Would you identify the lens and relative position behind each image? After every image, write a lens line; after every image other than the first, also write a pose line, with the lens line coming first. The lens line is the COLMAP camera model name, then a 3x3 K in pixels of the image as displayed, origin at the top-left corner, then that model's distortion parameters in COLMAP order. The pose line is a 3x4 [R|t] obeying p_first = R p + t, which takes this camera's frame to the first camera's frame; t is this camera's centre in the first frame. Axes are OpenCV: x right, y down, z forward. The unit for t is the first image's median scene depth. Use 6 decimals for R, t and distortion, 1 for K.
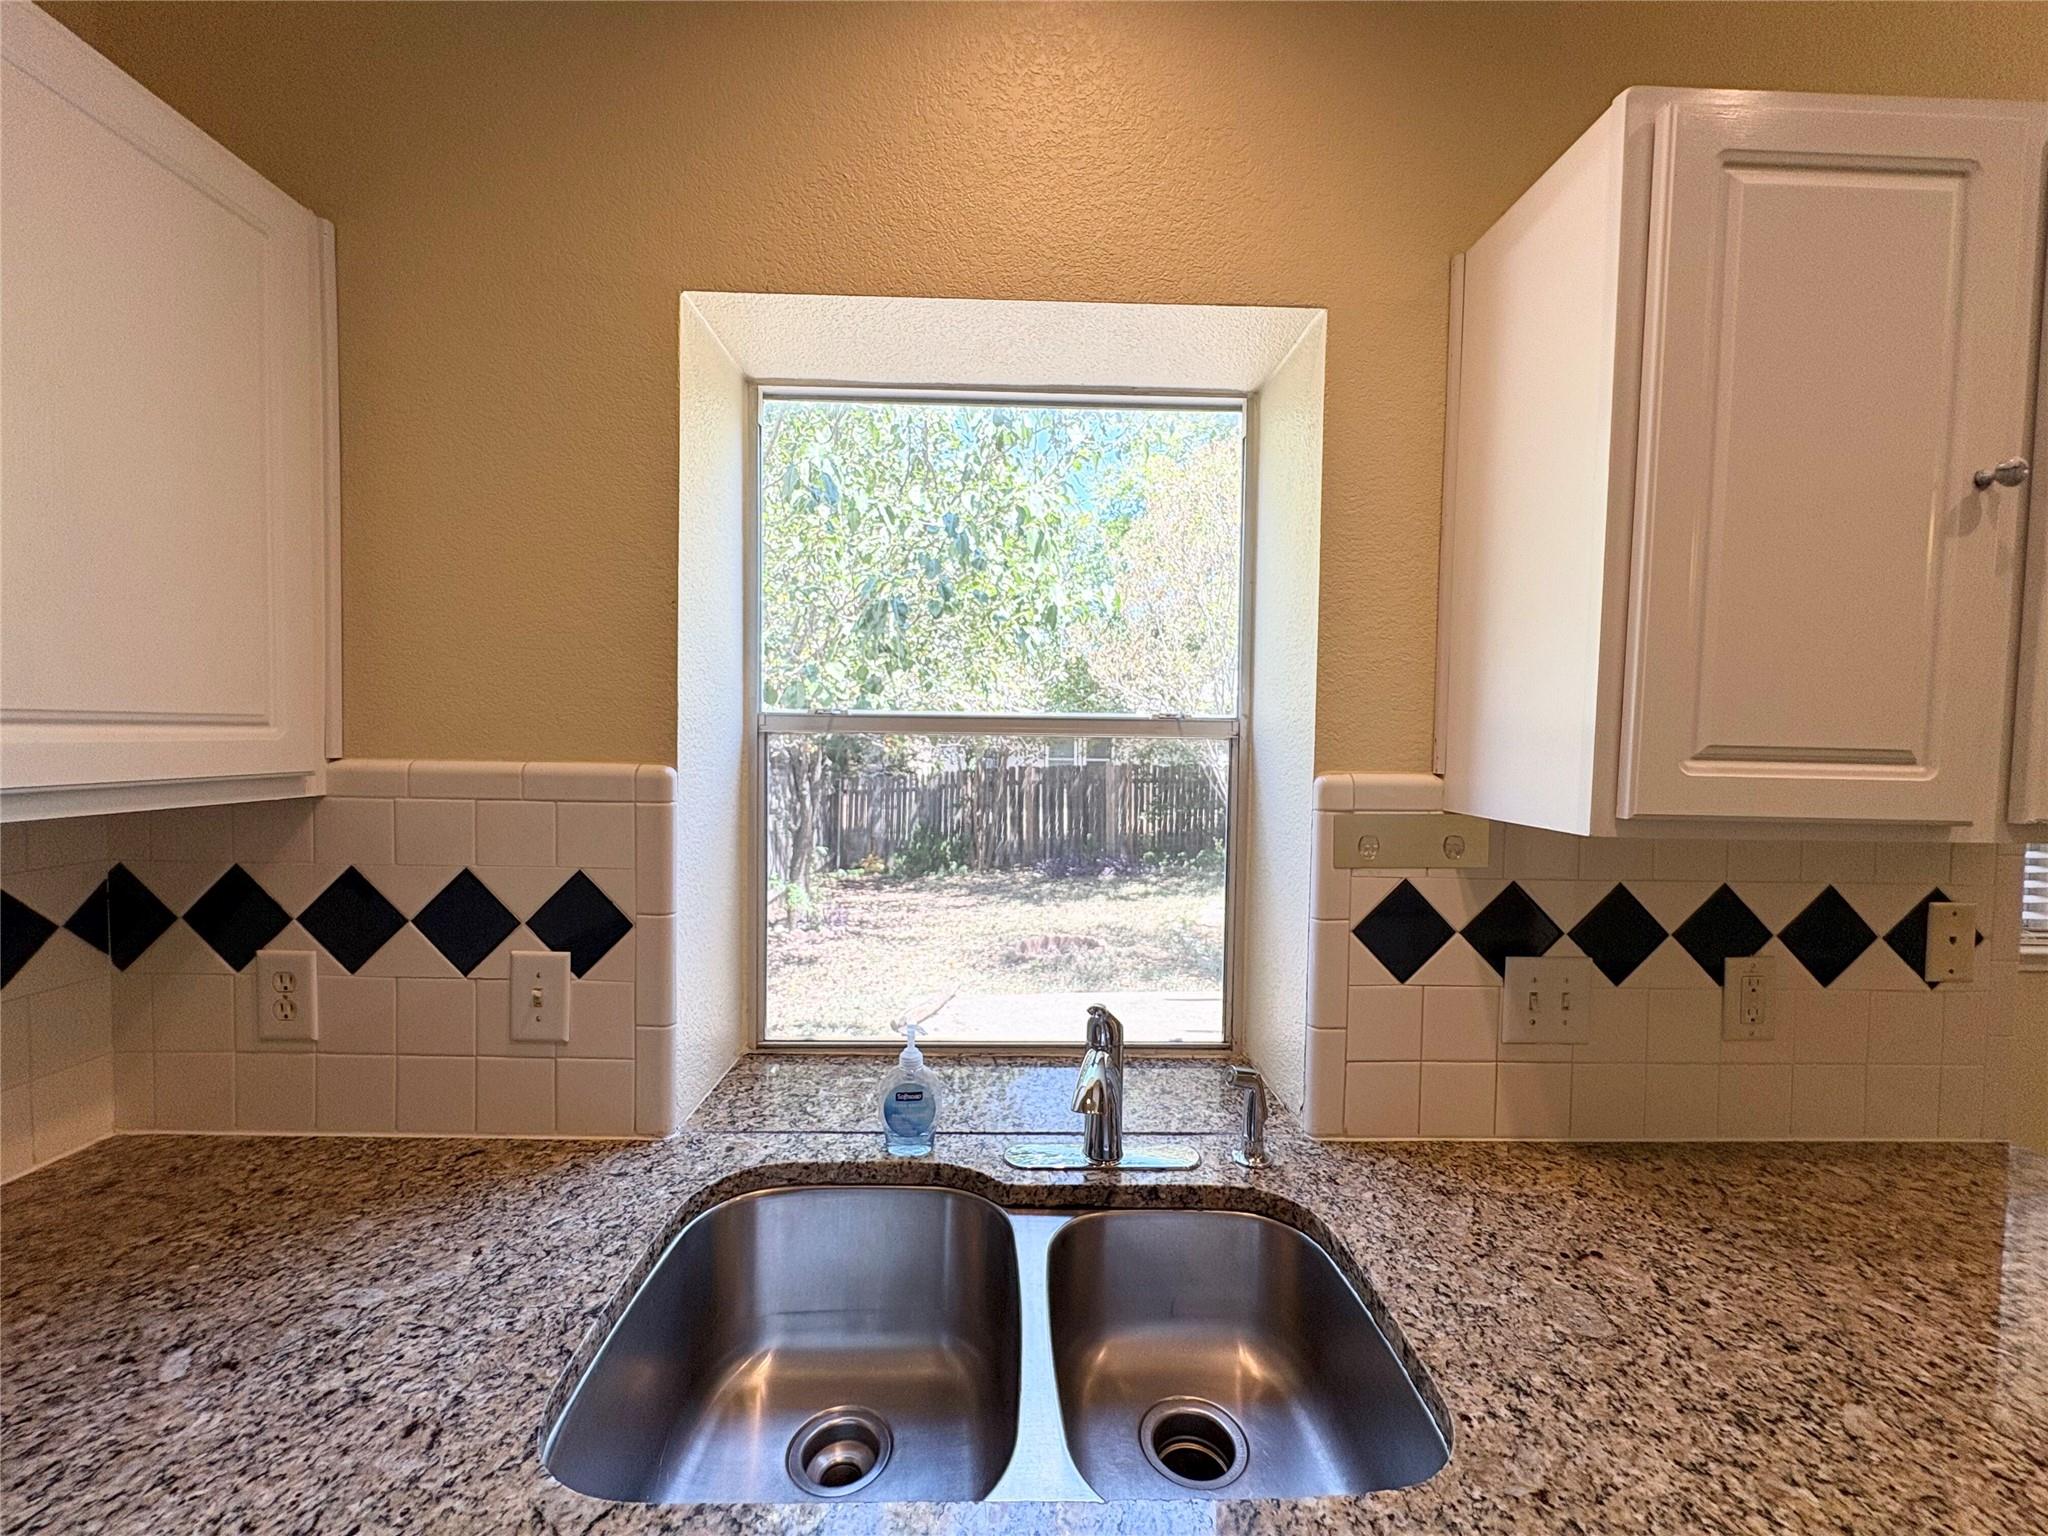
lens RADIAL K [[815.8, 0, 1018.5], [0, 815.8, 766.5], [0, 0, 1]] dist [0.000428, -0.000119]
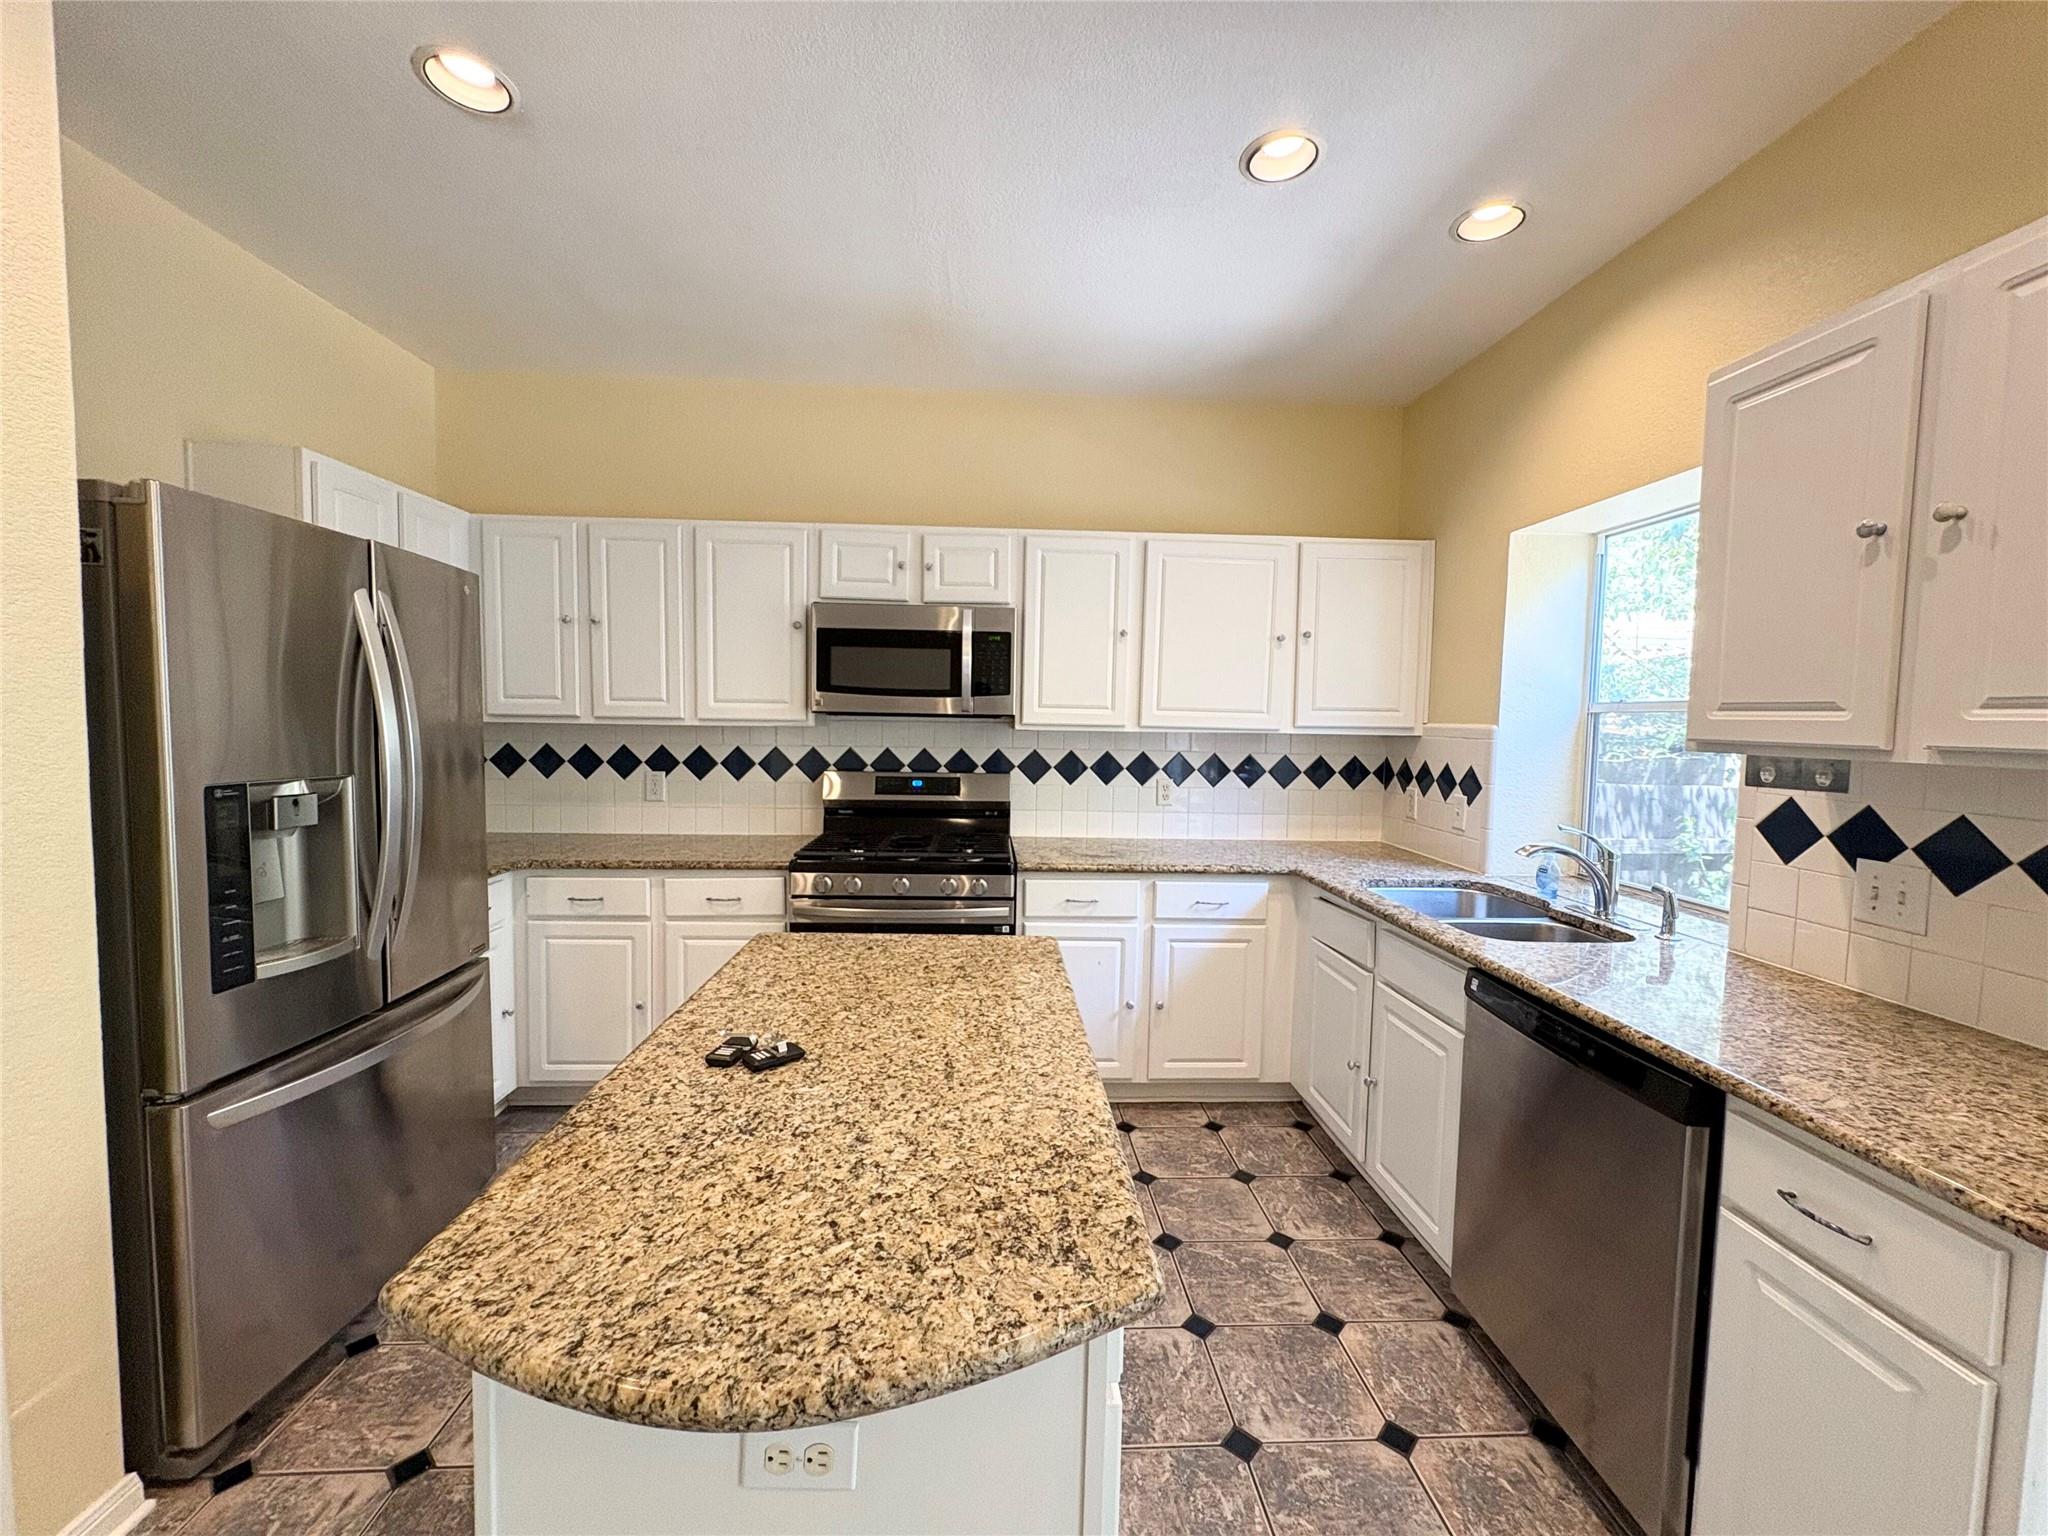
lens RADIAL K [[815.4, 0, 1019.6], [0, 815.4, 765.6], [0, 0, 1]] dist [-0.000236, -0.000077]
pose [[0.023998, 0.043913, -0.998747, 1.970236], [-0.045746, 0.998037, 0.042783, 0.080577], [0.998665, 0.044662, 0.025959, -0.493306]]
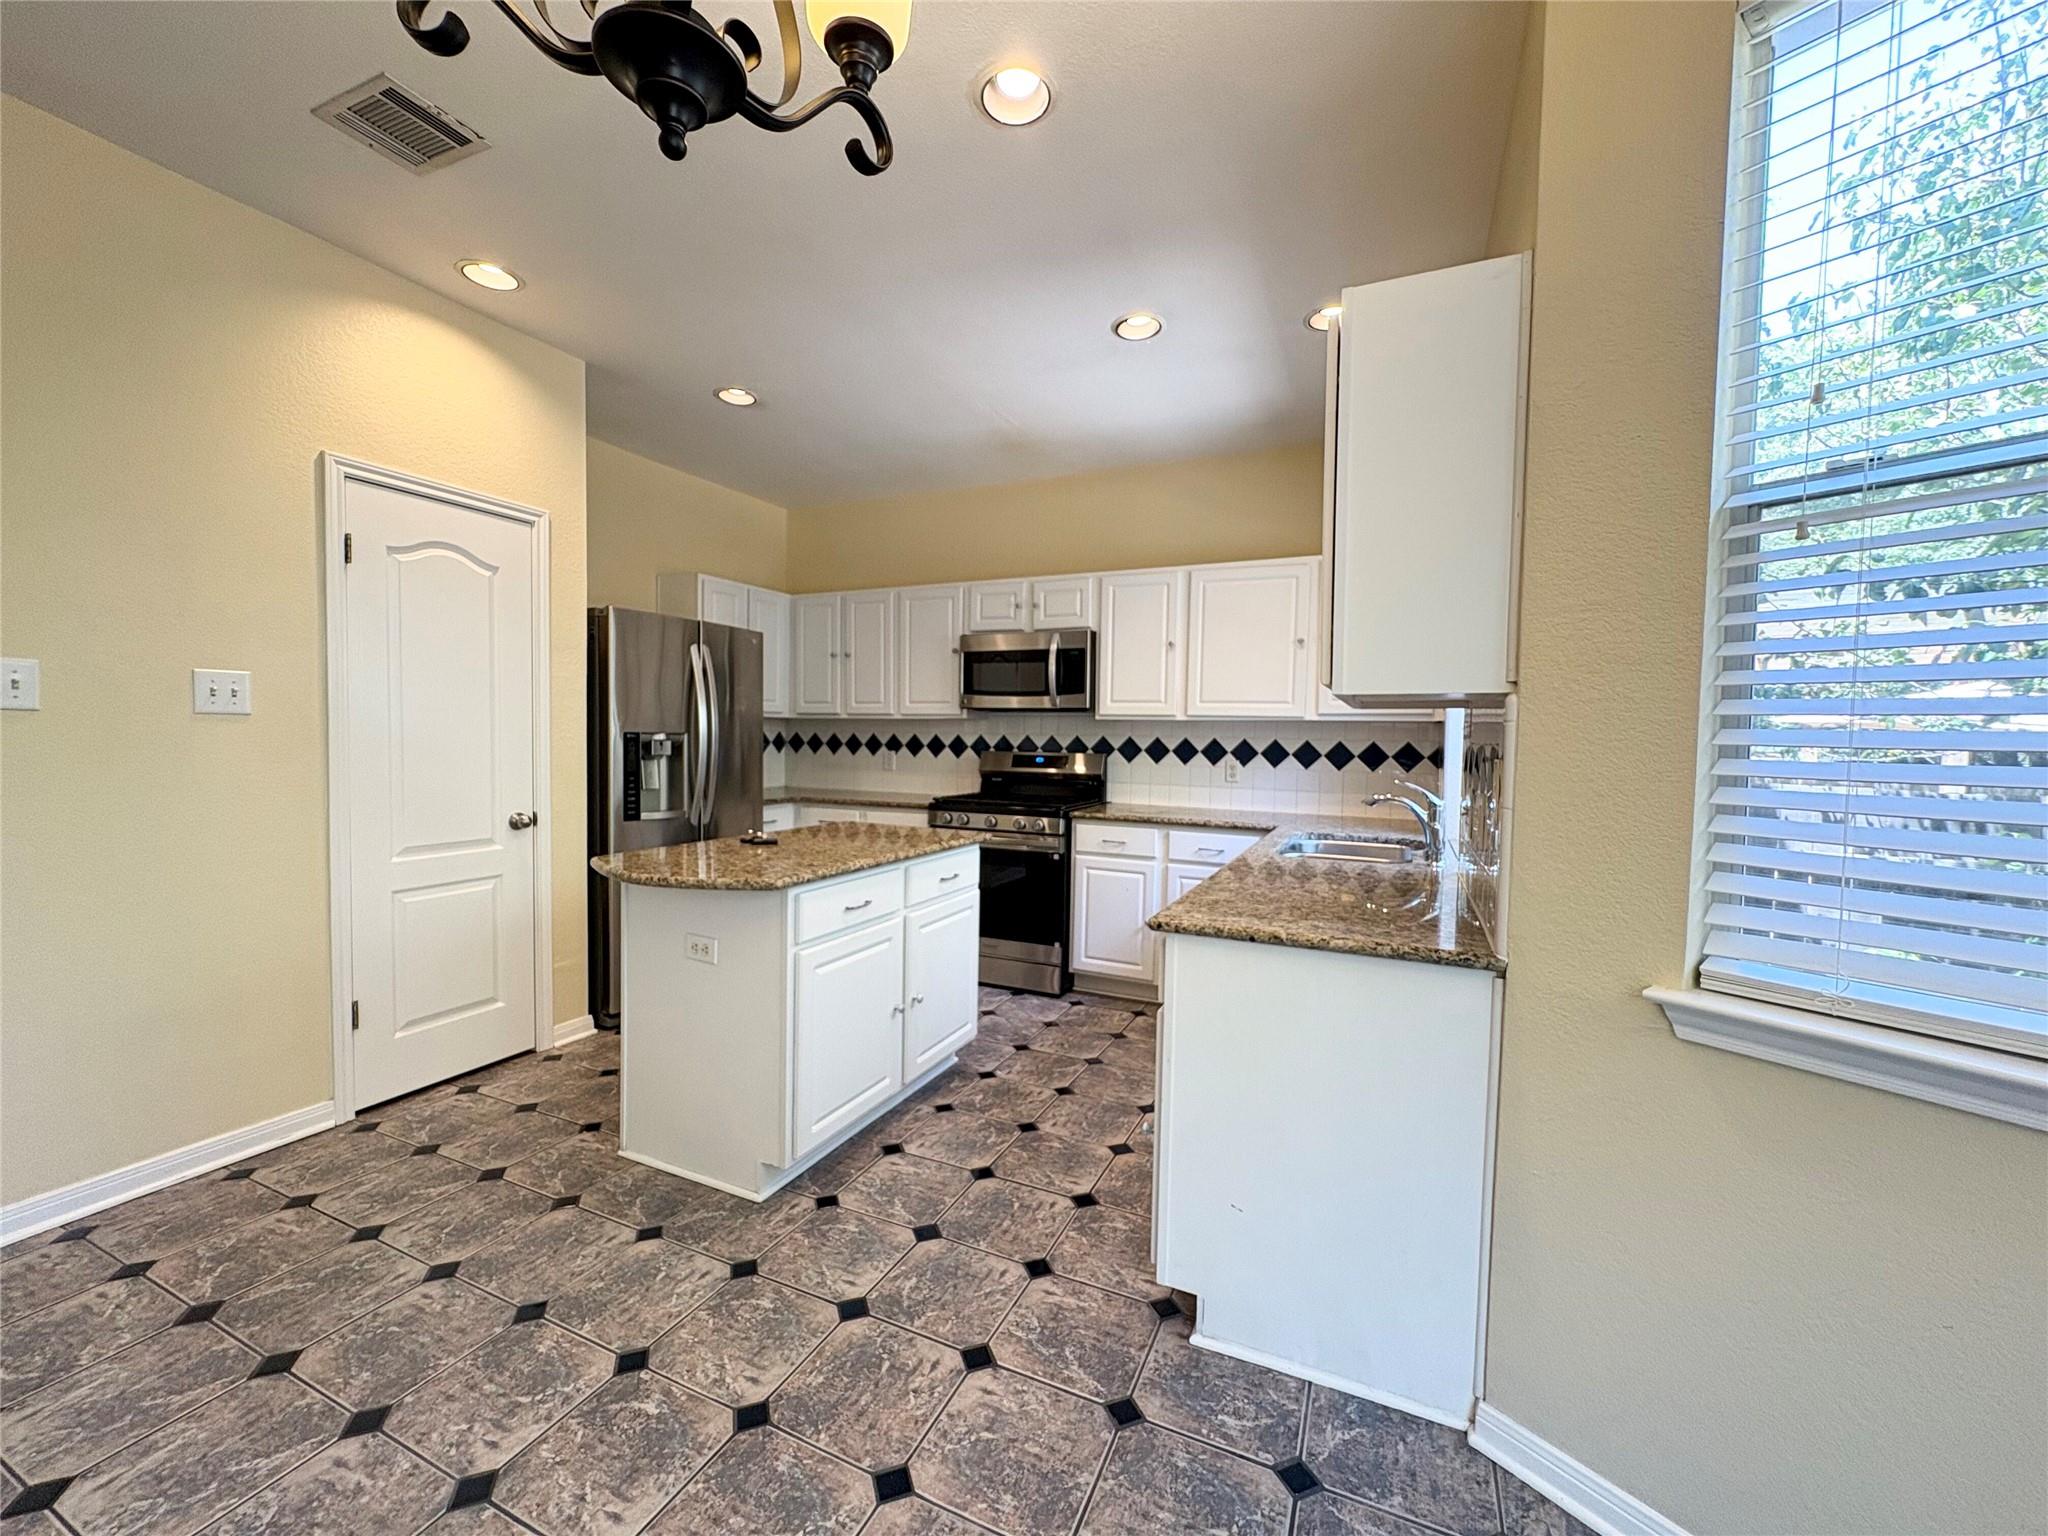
lens RADIAL K [[815.4, 0, 1019.6], [0, 815.4, 765.6], [0, 0, 1]] dist [-0.000236, -0.000077]
pose [[-0.445189, 0.012083, -0.895355, 2.713396], [-0.048218, 0.998135, 0.037445, 0.166609], [0.894137, 0.059843, -0.443776, 0.918187]]
